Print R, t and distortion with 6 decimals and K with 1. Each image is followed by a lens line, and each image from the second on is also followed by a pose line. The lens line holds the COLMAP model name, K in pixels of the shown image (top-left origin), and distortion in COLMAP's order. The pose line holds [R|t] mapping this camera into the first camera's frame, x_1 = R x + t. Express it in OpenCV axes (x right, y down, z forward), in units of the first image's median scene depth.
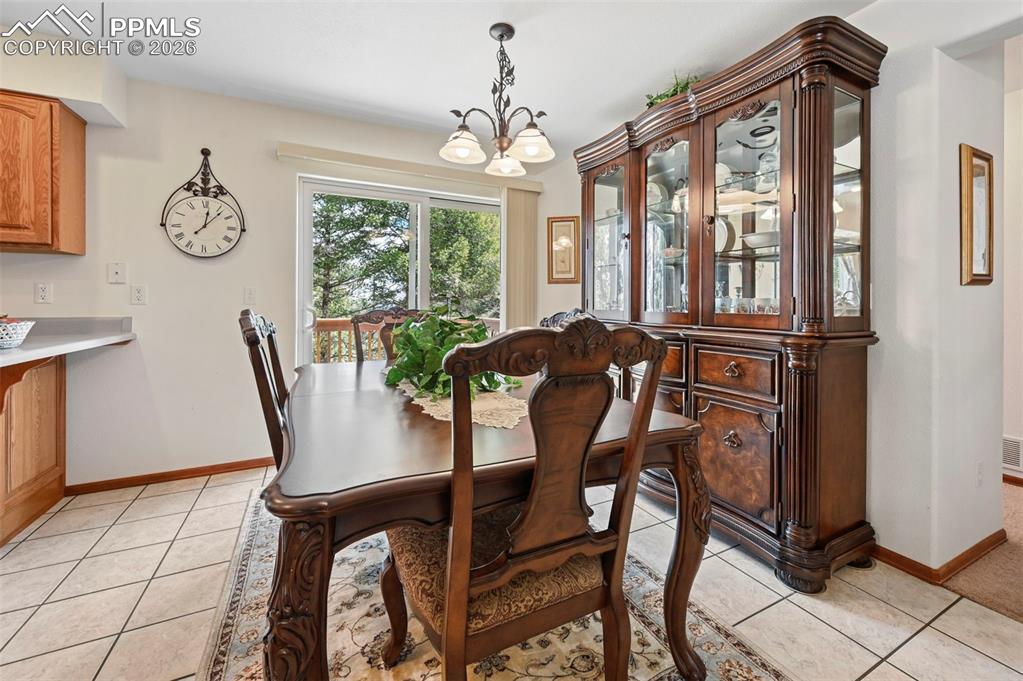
lens RADIAL K [[410.6, 0, 513.8], [0, 410.6, 299.5], [0, 0, 1]] dist [-0.001921, -0.000264]
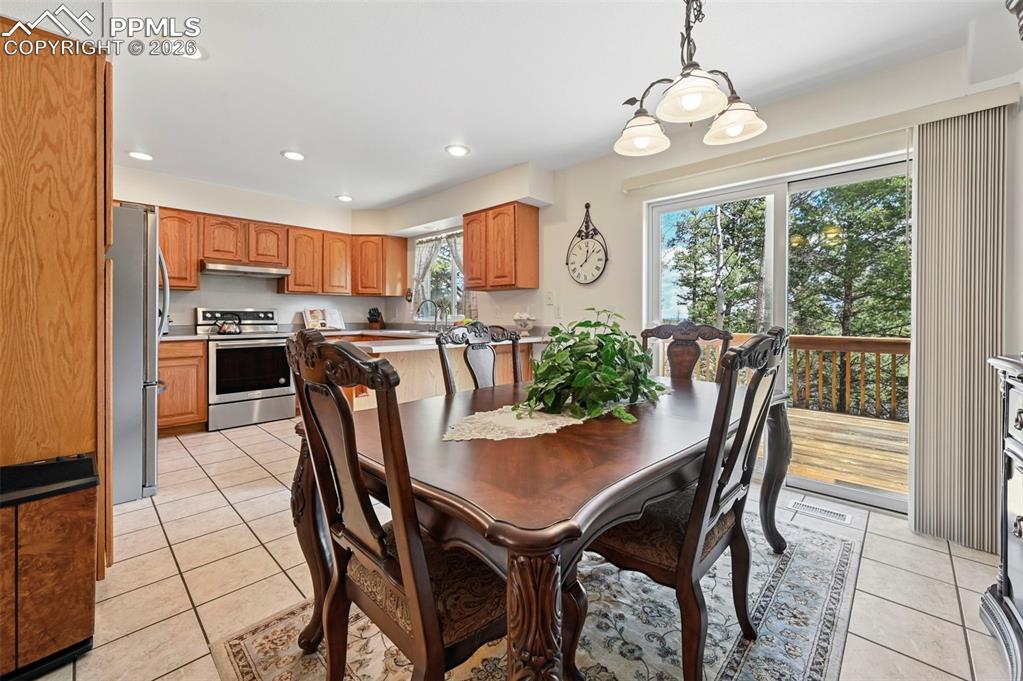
lens RADIAL K [[410.6, 0, 531.8], [0, 410.6, 316.6], [0, 0, 1]] dist [-0.001921, -0.000264]
pose [[0.344647, -0.001280, -0.938731, 0.462372], [0.002577, 0.999997, -0.000417, 0.004711], [0.938729, -0.002275, 0.344649, 0.374172]]
